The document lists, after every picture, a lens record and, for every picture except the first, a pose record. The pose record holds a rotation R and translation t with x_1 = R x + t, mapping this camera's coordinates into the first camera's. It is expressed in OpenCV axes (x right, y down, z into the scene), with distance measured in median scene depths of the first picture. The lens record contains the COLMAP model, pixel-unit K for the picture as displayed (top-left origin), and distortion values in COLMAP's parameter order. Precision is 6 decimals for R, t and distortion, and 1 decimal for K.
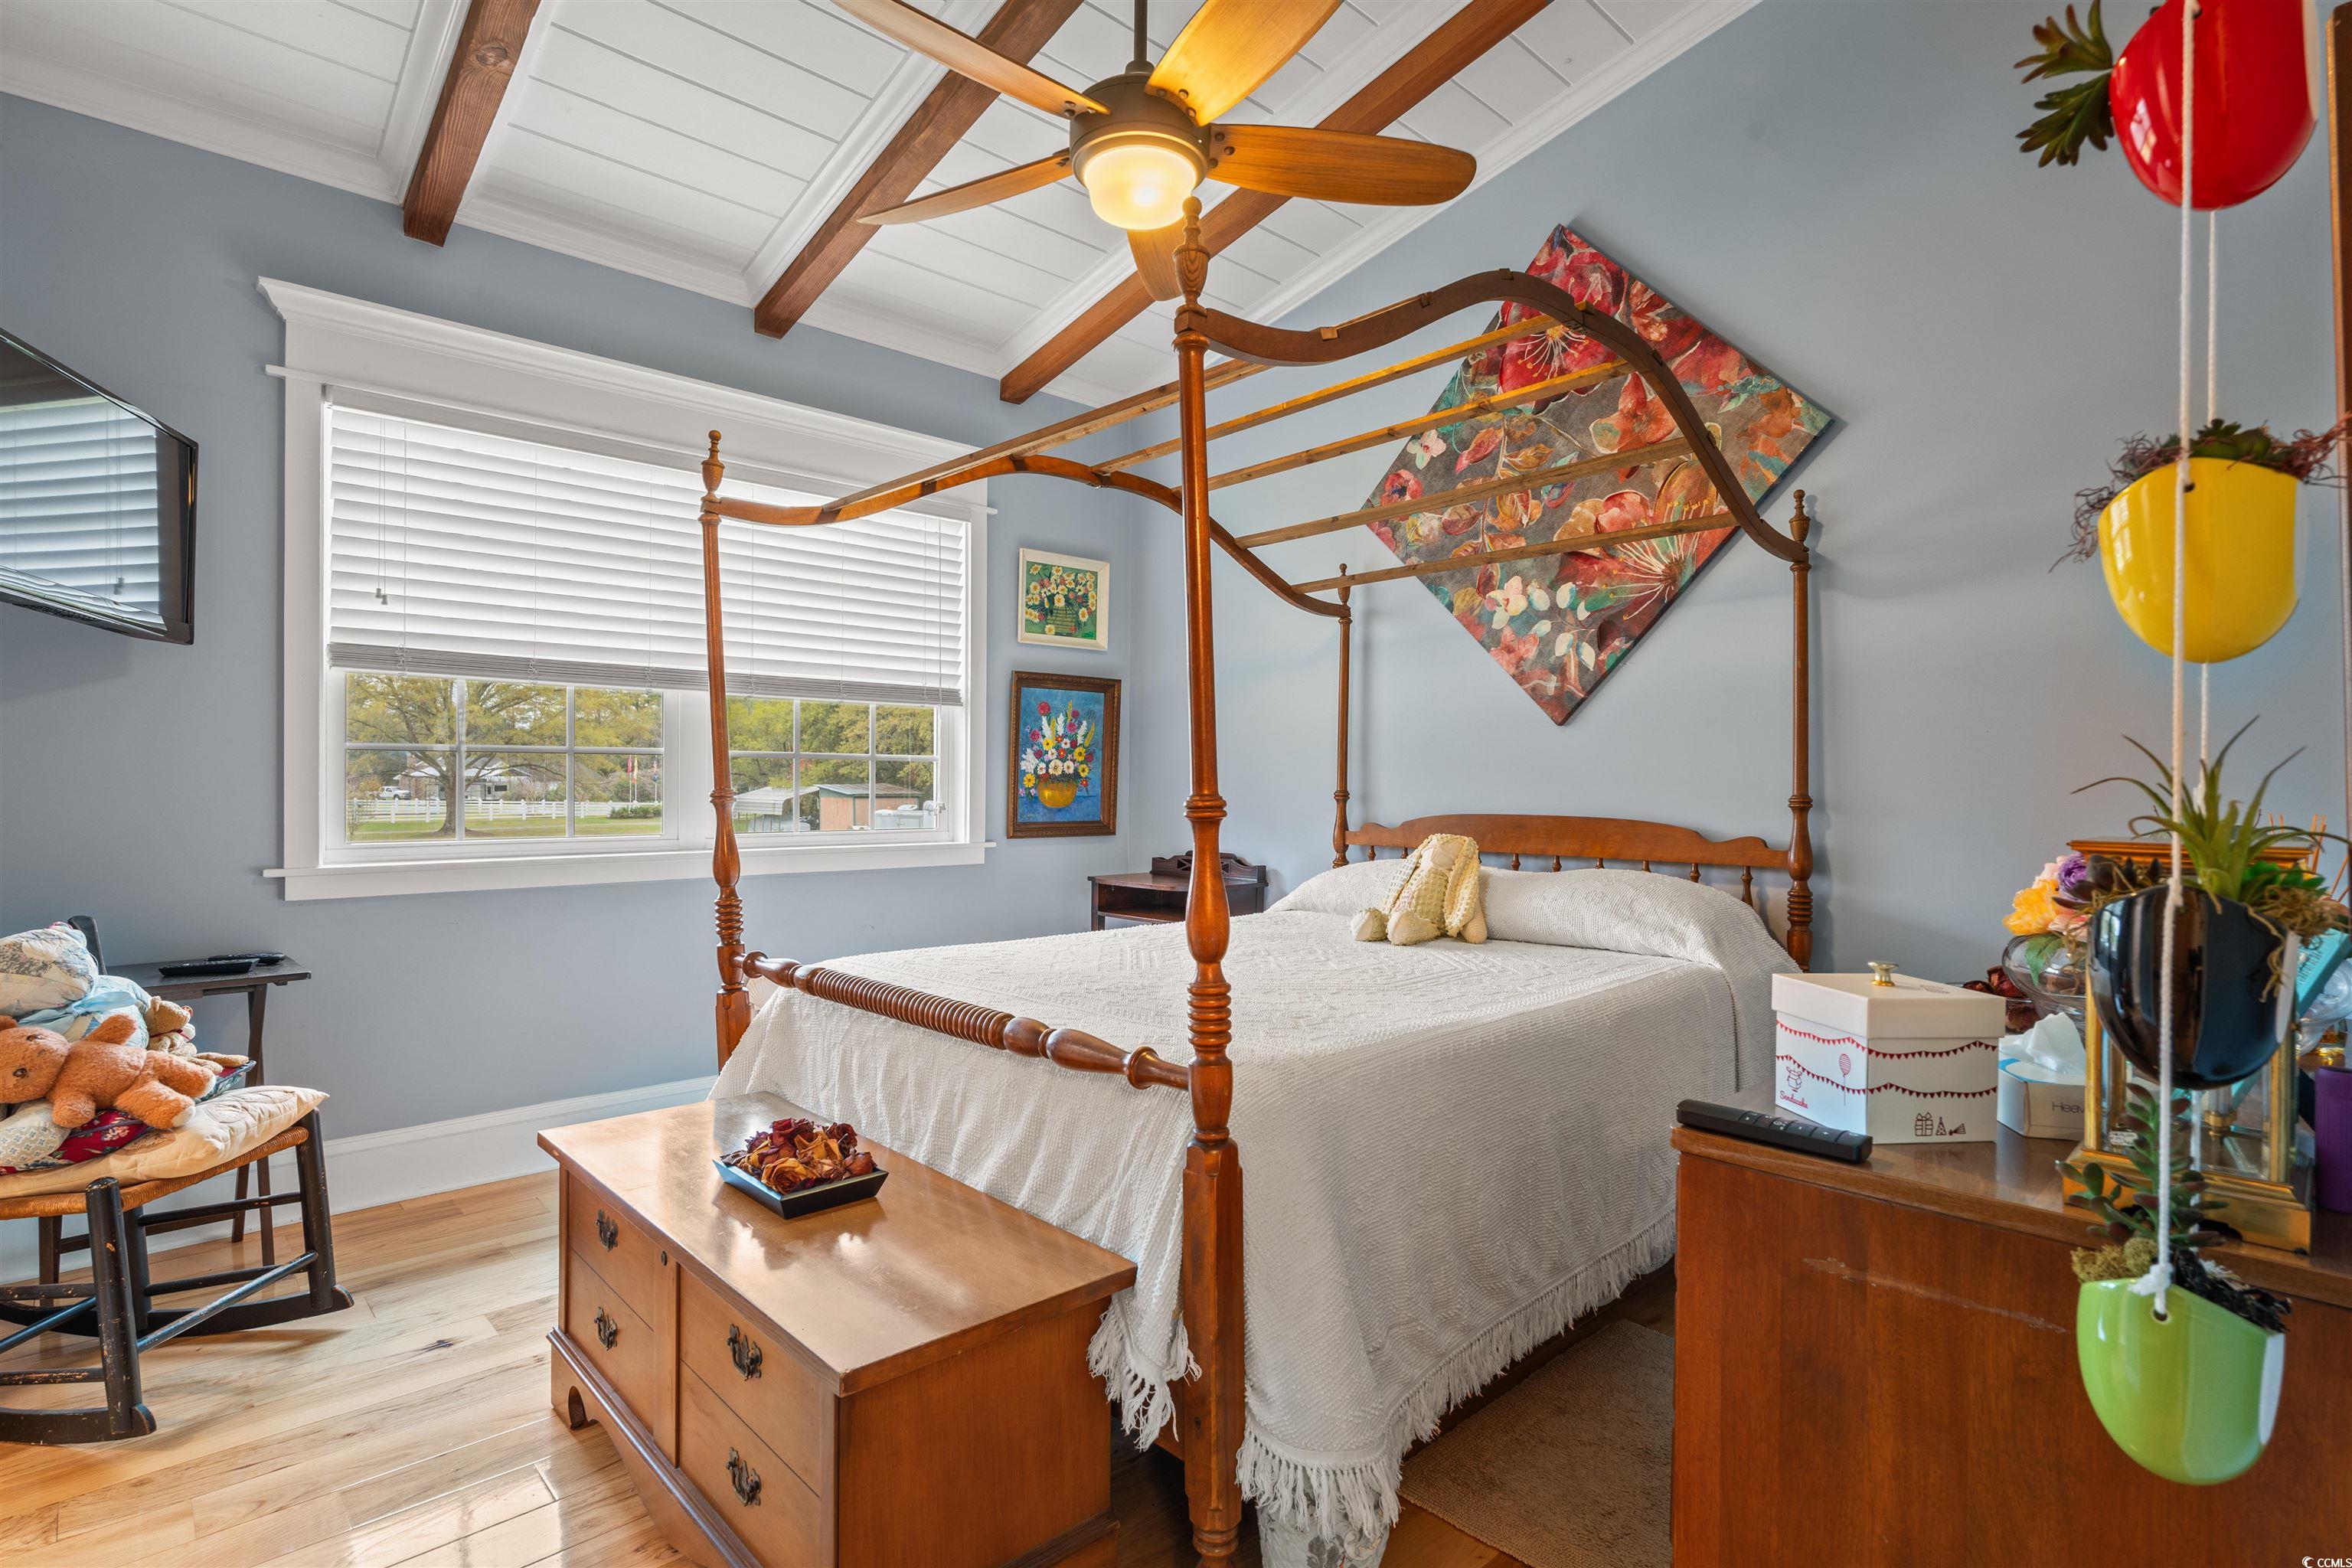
lens RADIAL K [[1146.4, 0, 1175.0], [0, 1146.4, 783.6], [0, 0, 1]] dist [0.001060, 0.000066]
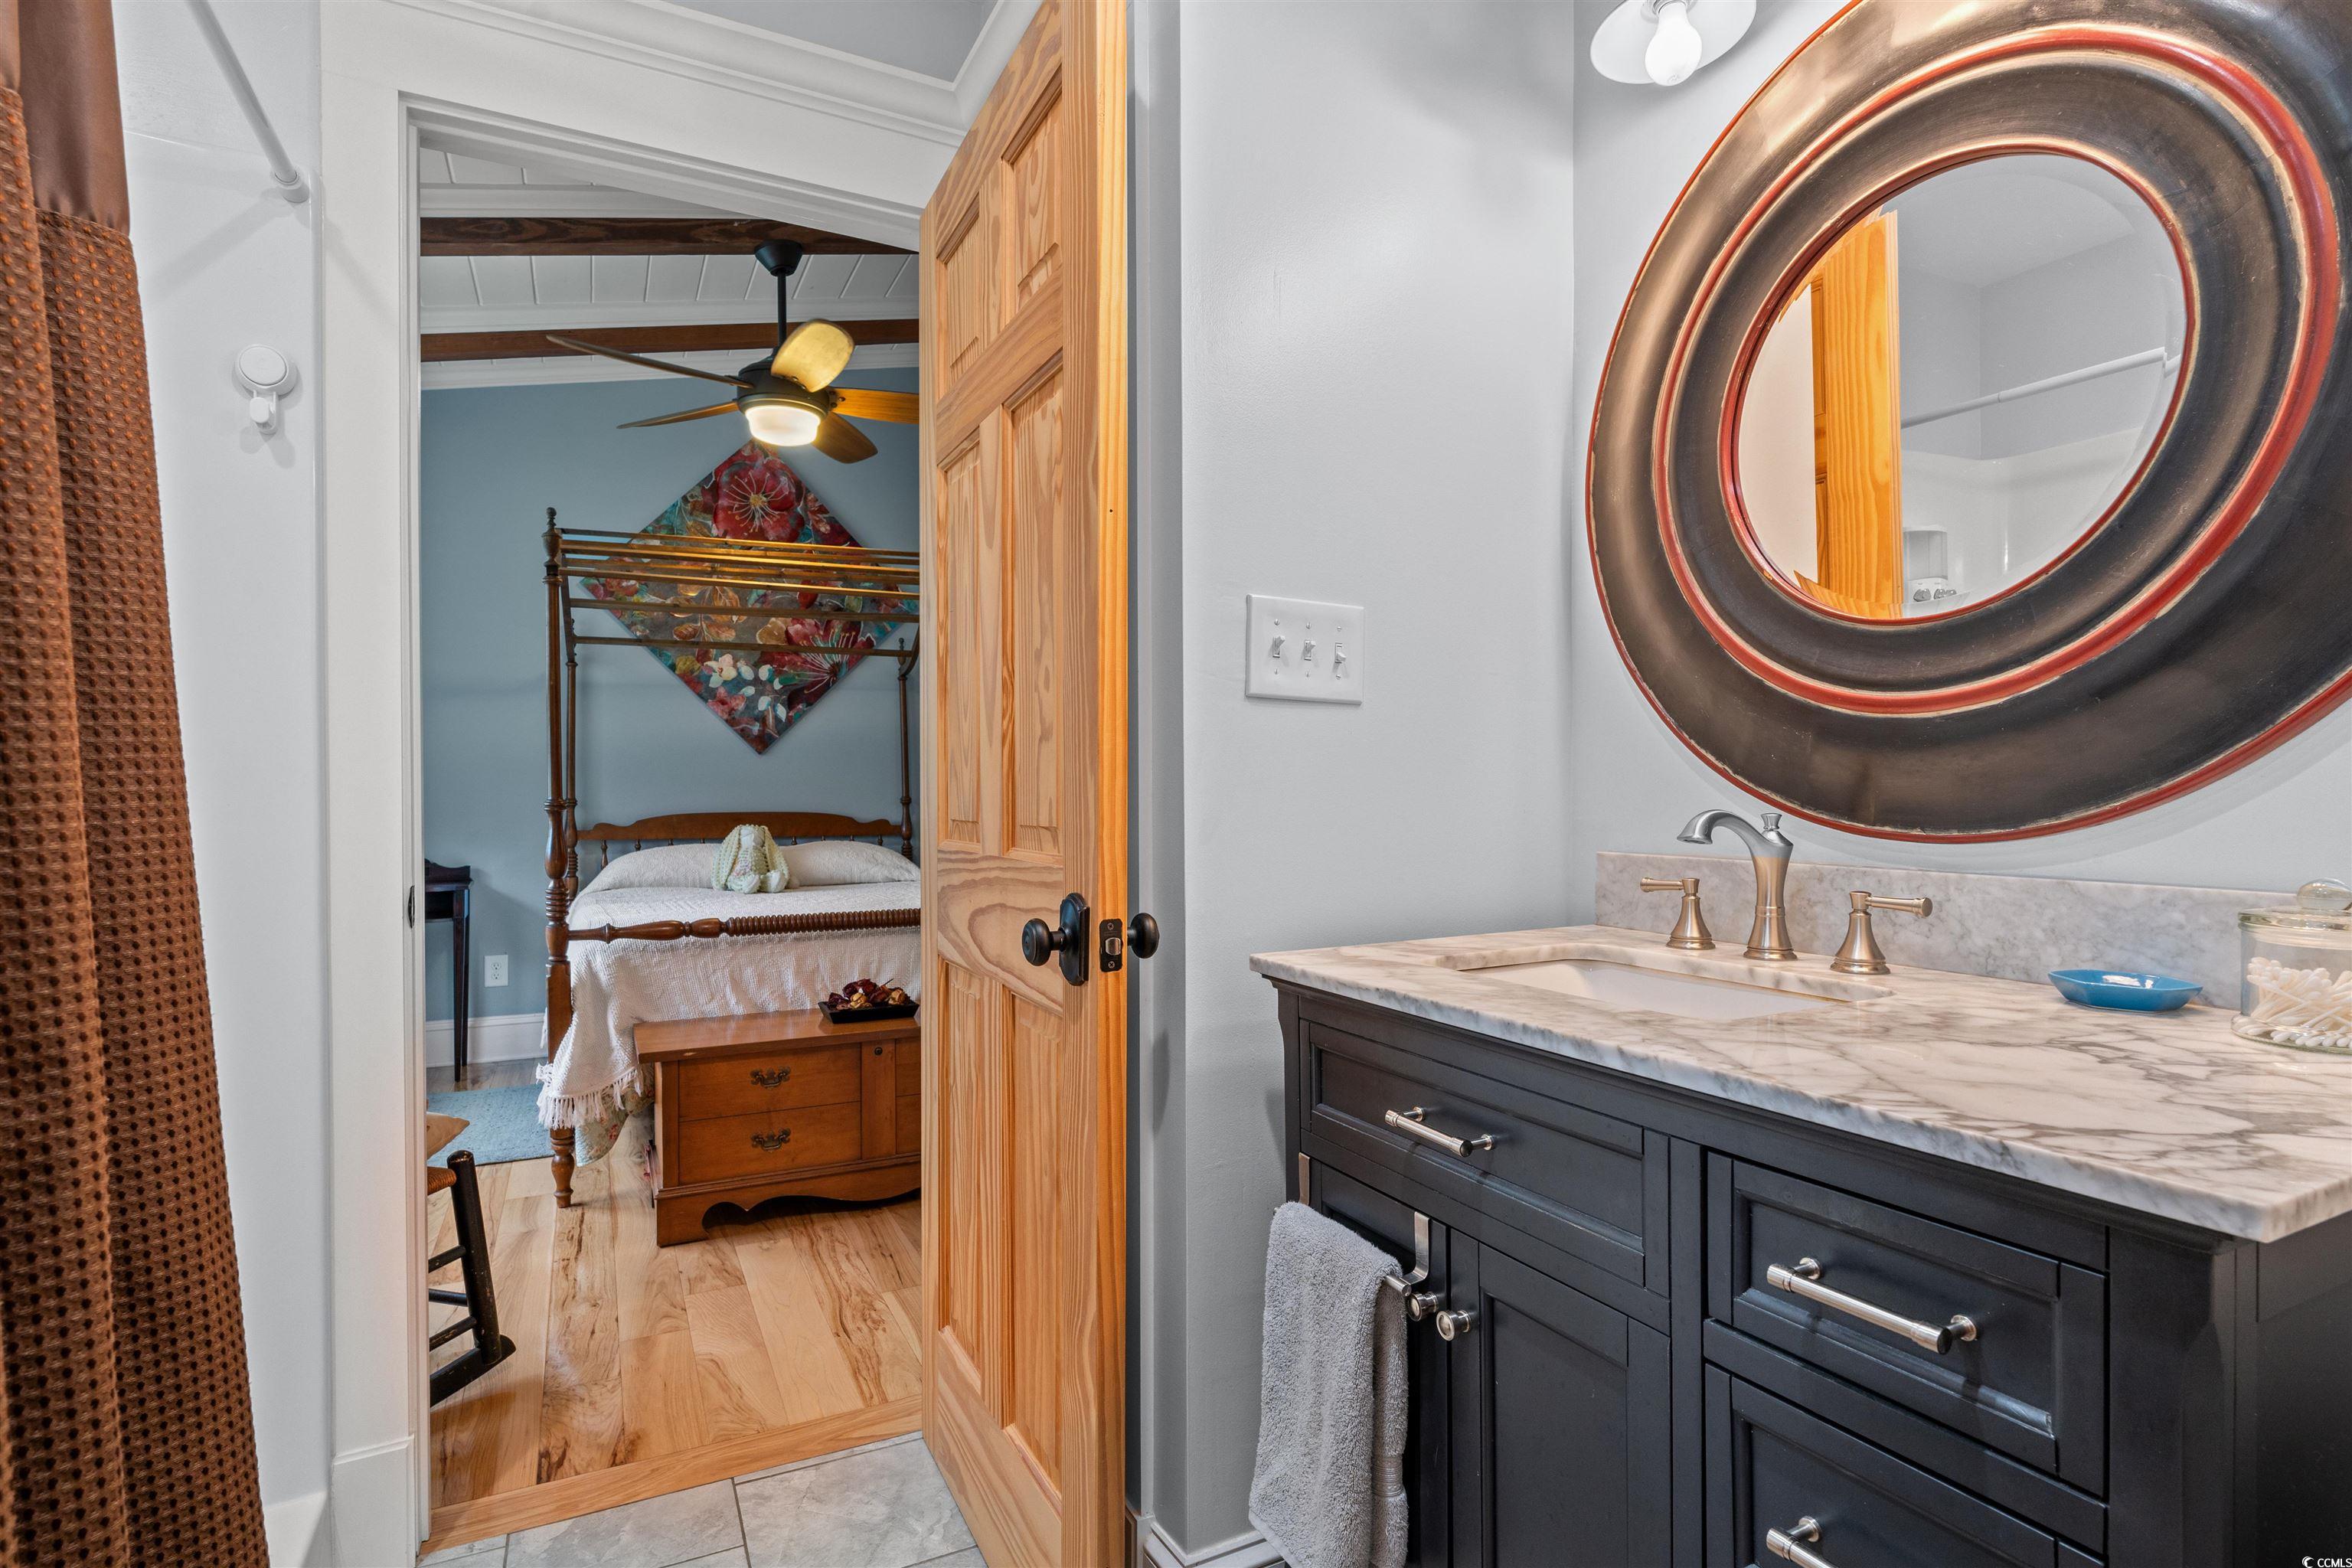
lens RADIAL K [[1146.4, 0, 1175.3], [0, 1146.4, 786.9], [0, 0, 1]] dist [0.001060, 0.000066]
pose [[0.283858, -0.002448, 0.958863, -1.007461], [0.009064, 0.999959, -0.000130, -0.001467], [-0.958823, 0.008728, 0.283869, 0.012828]]
